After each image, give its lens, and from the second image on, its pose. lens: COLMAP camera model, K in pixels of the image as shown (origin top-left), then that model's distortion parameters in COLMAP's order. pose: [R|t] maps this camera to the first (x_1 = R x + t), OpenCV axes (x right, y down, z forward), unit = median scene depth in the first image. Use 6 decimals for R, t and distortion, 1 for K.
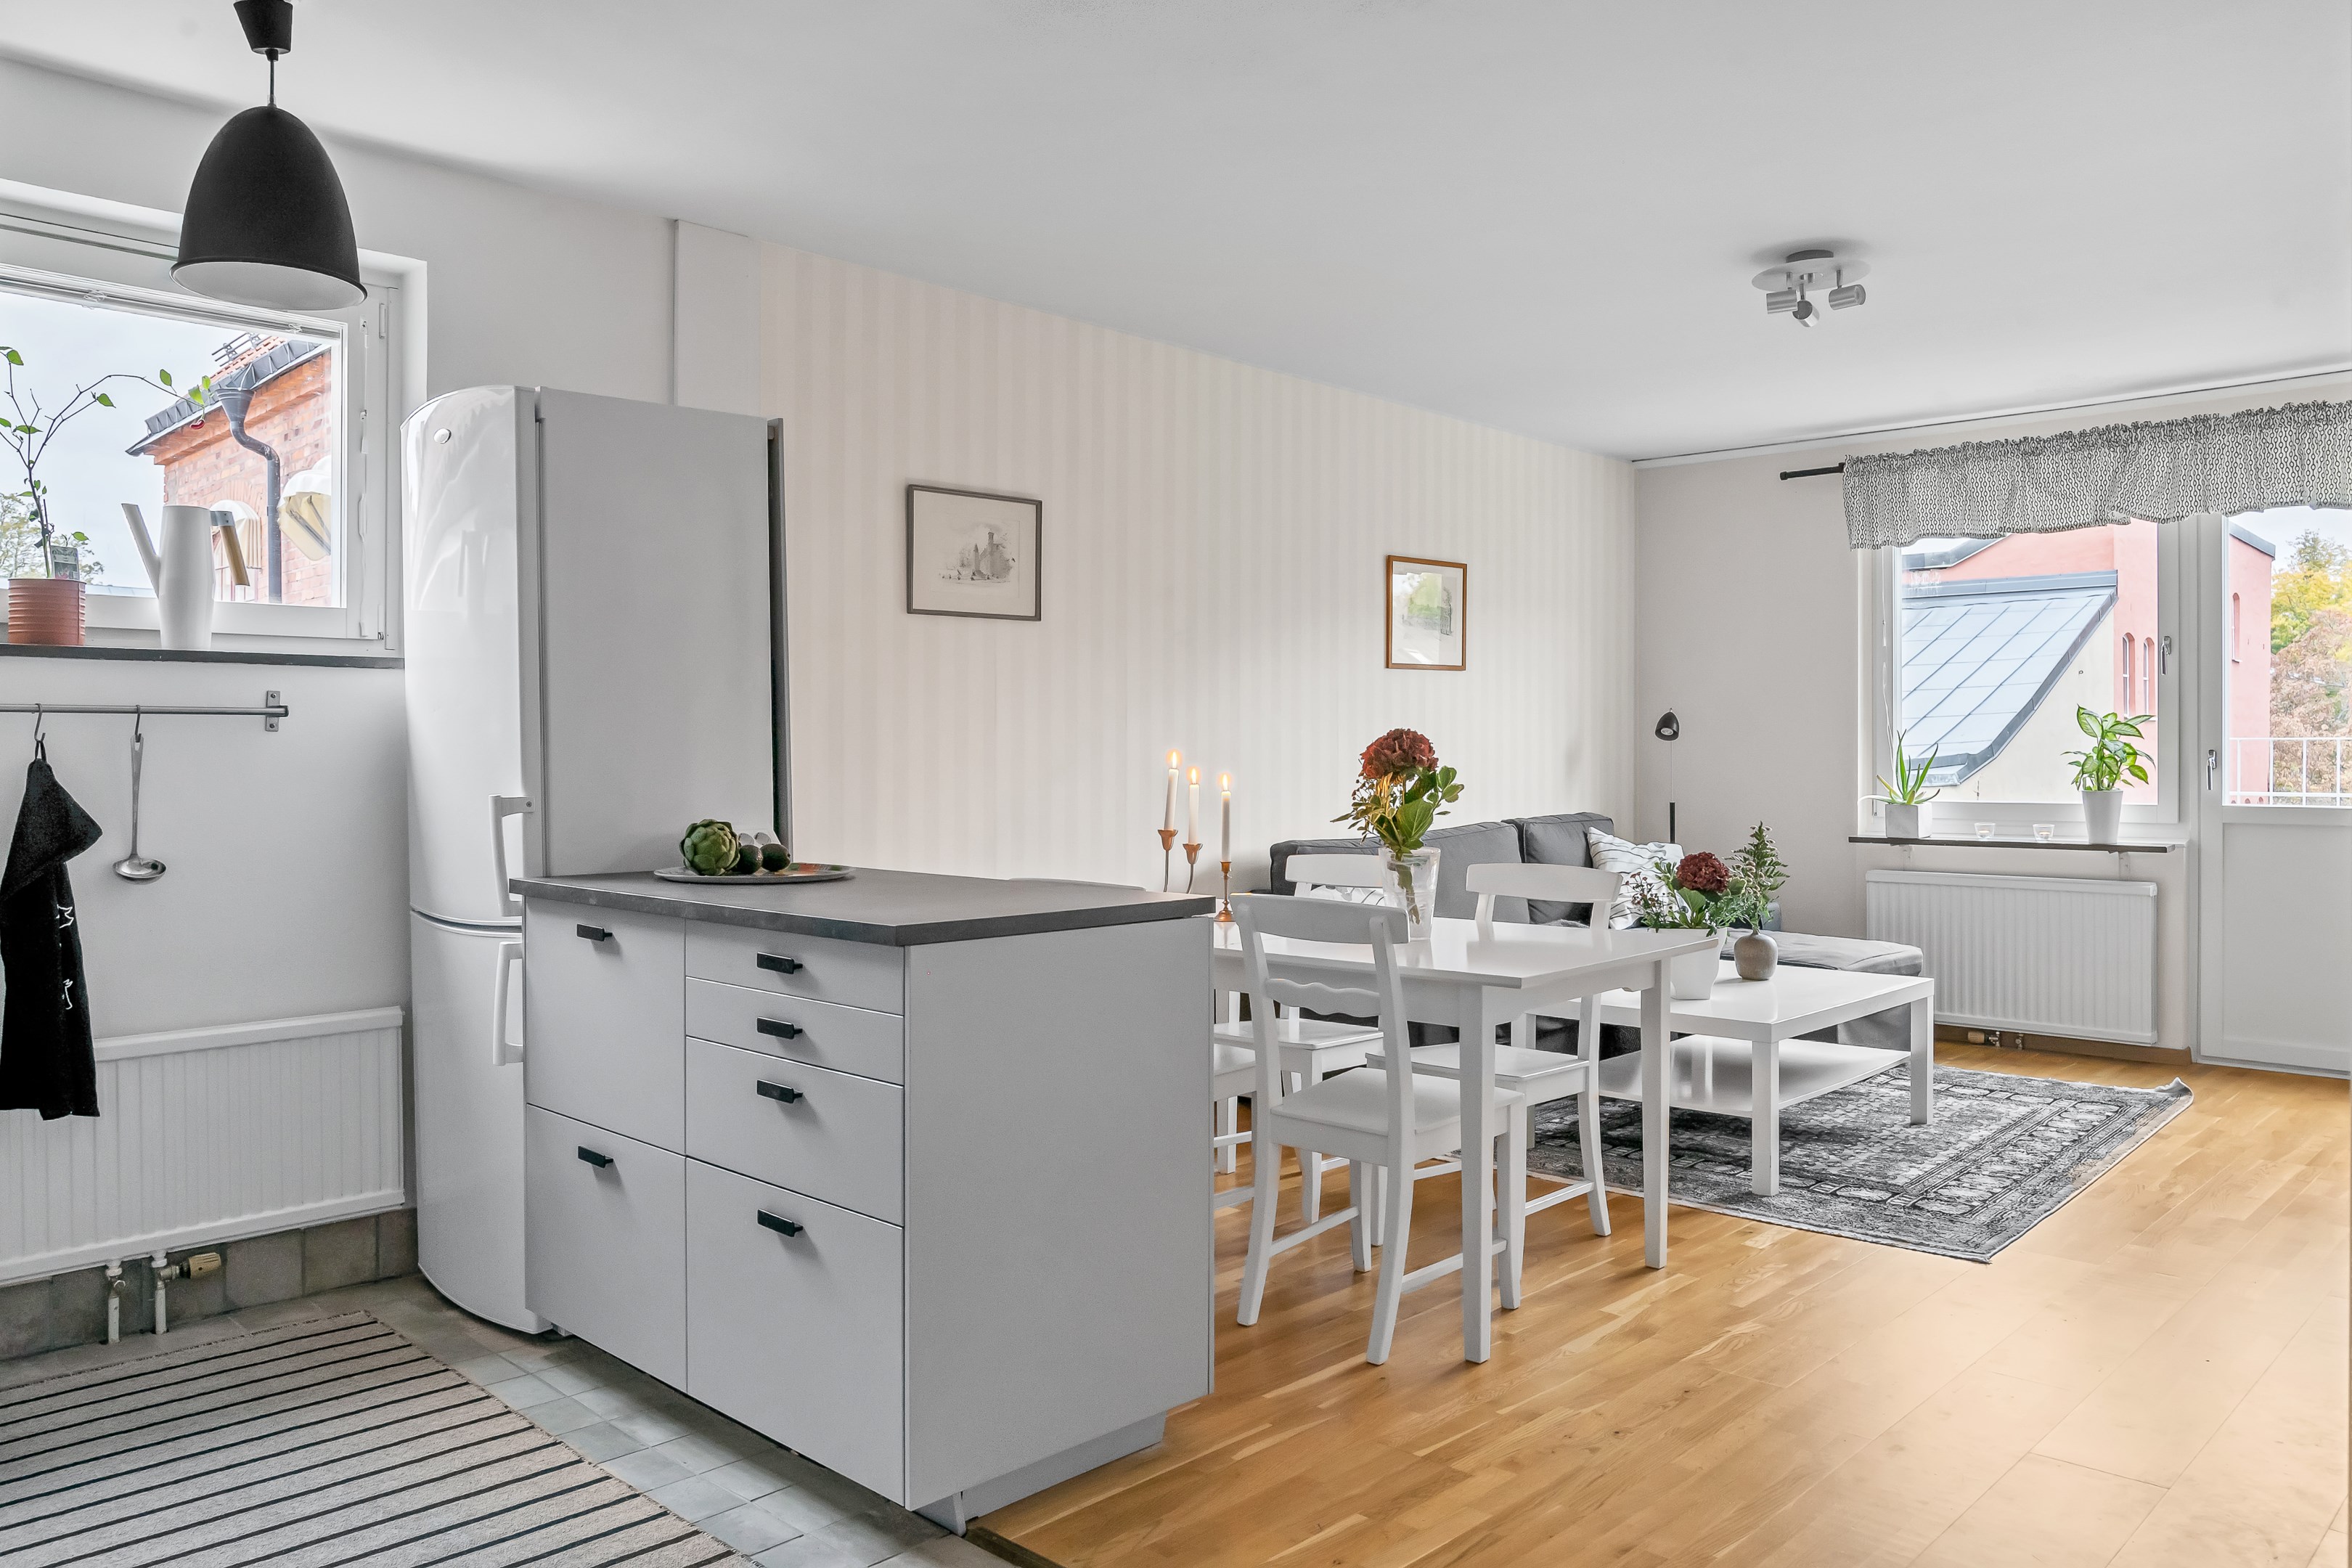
lens RADIAL K [[1668.1, 0, 1182.0], [0, 1668.1, 757.3], [0, 0, 1]] dist [-0.045114, 0.028203]
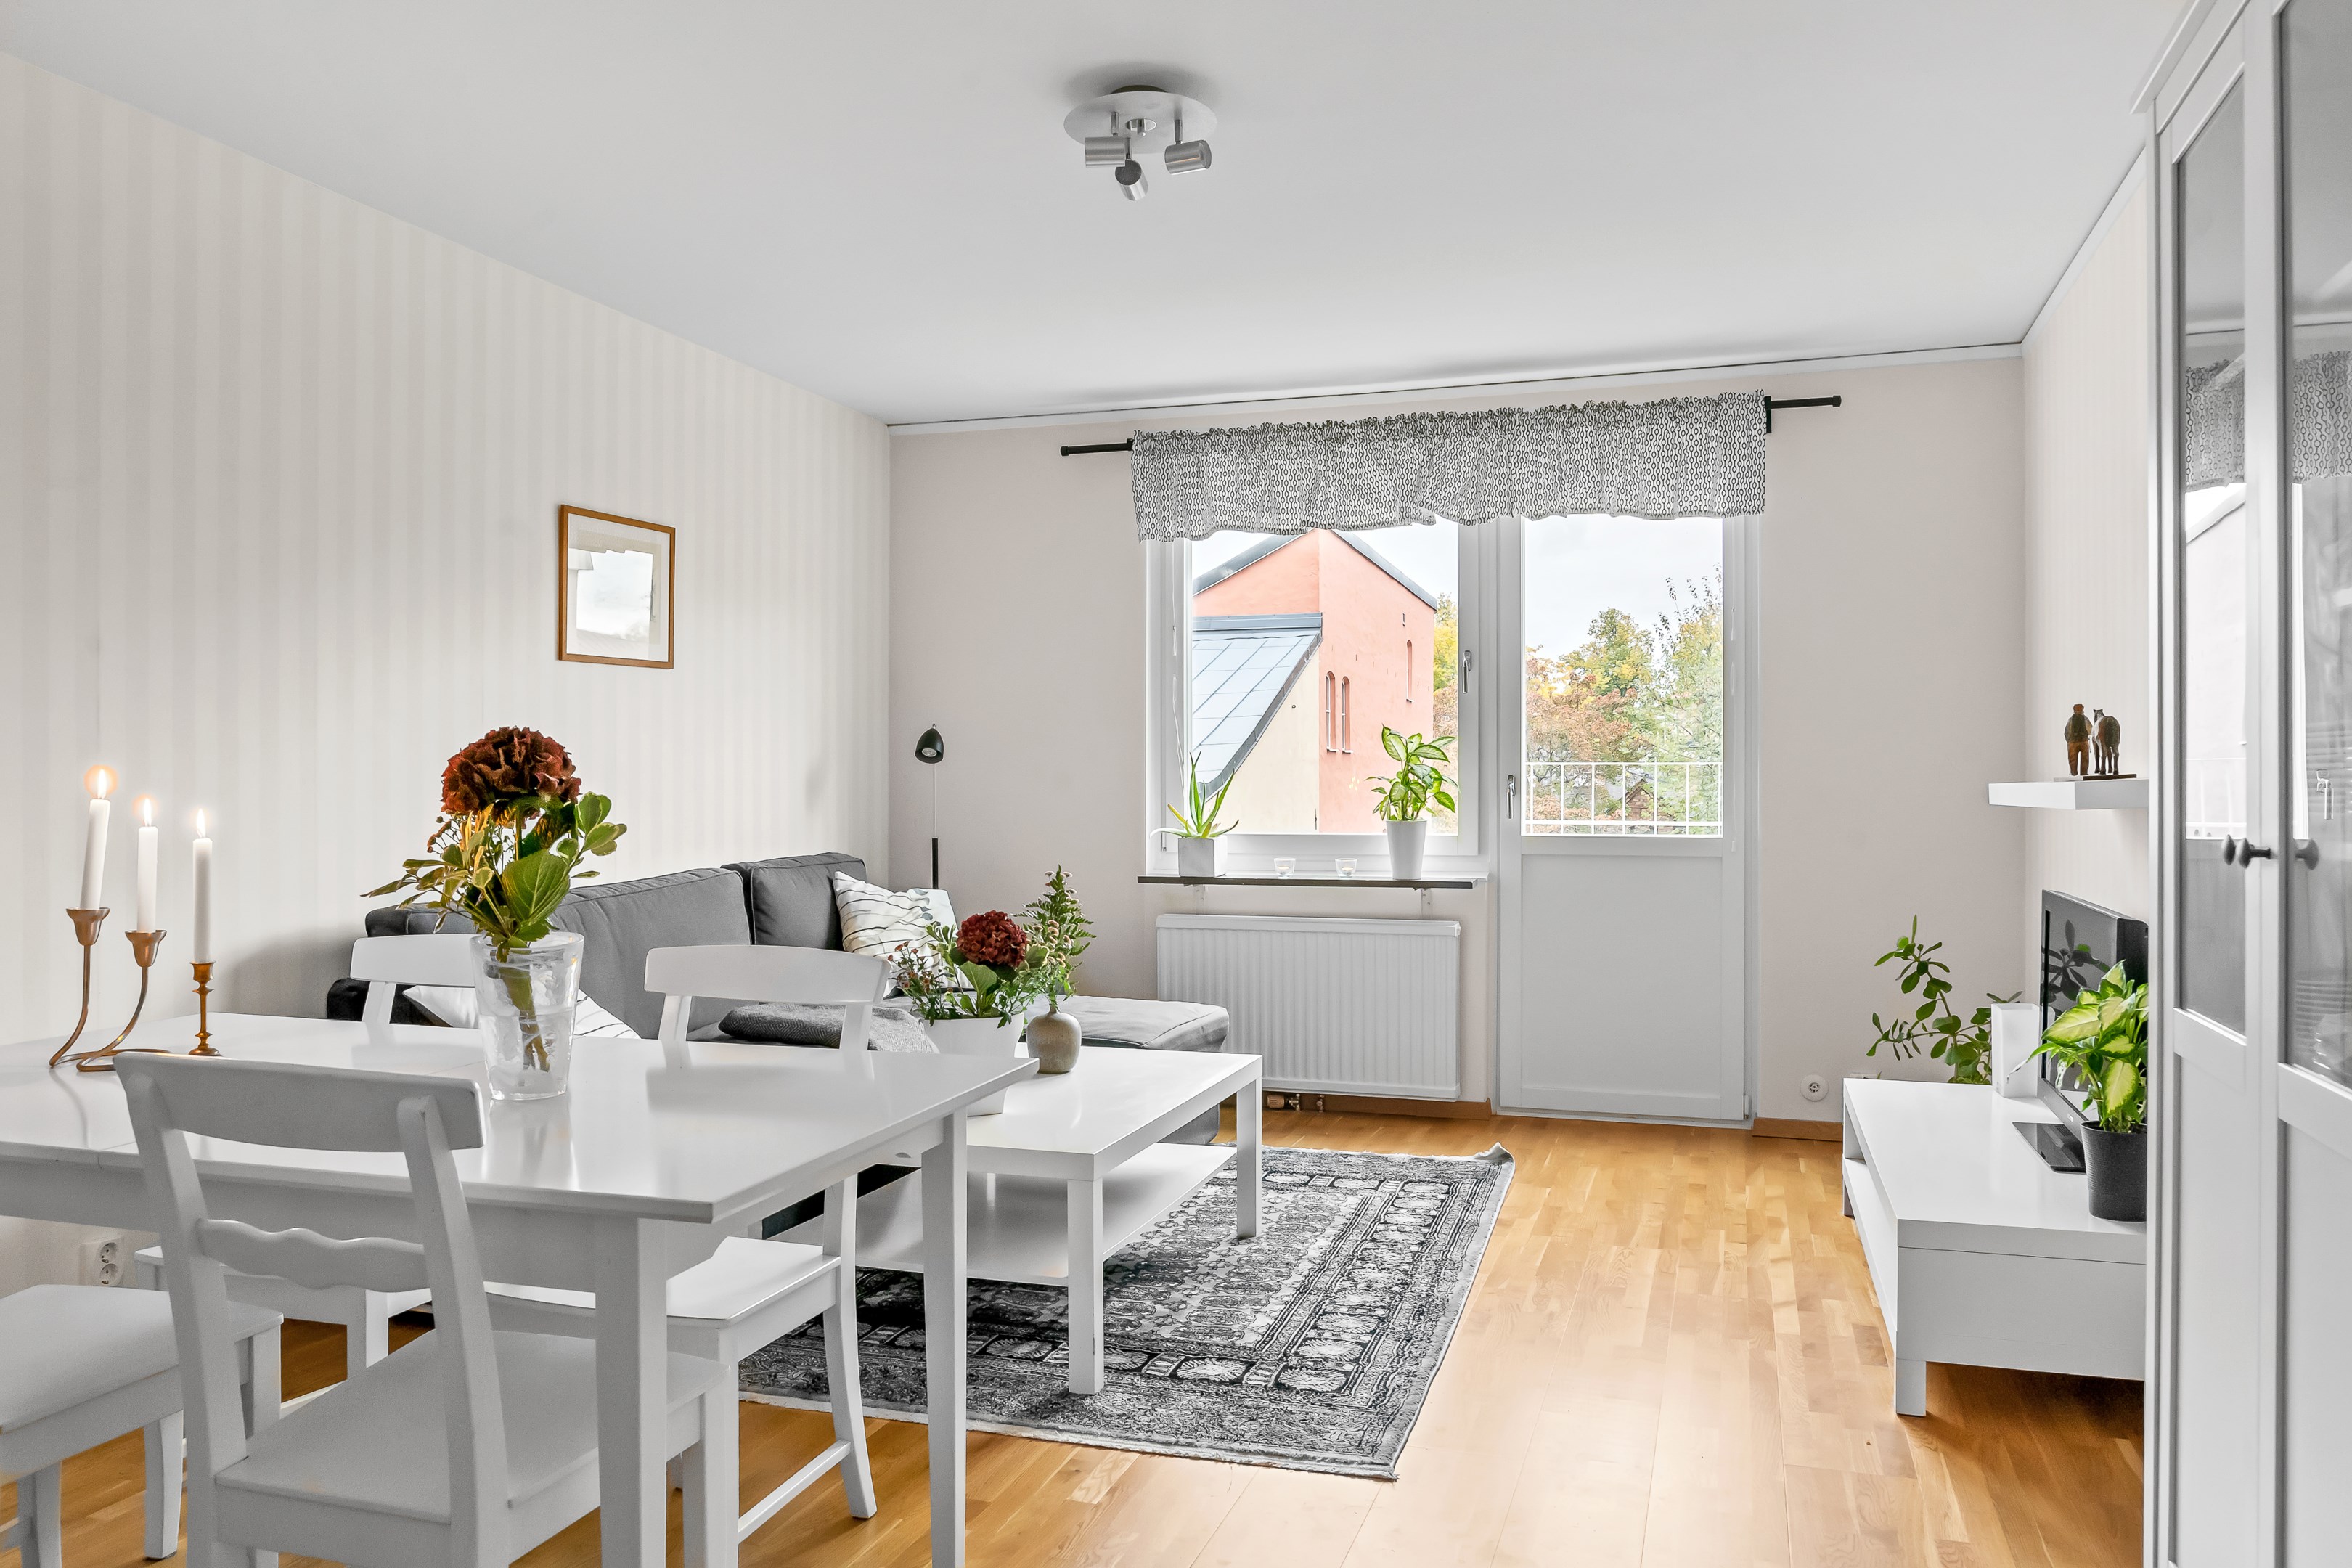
lens RADIAL K [[1668.1, 0, 1188.2], [0, 1668.1, 797.4], [0, 0, 1]] dist [-0.045114, 0.028203]
pose [[0.900252, -0.003228, 0.435358, 0.057696], [0.000665, 0.999982, 0.006038, 0.002292], [-0.435369, -0.005147, 0.900237, 0.241234]]
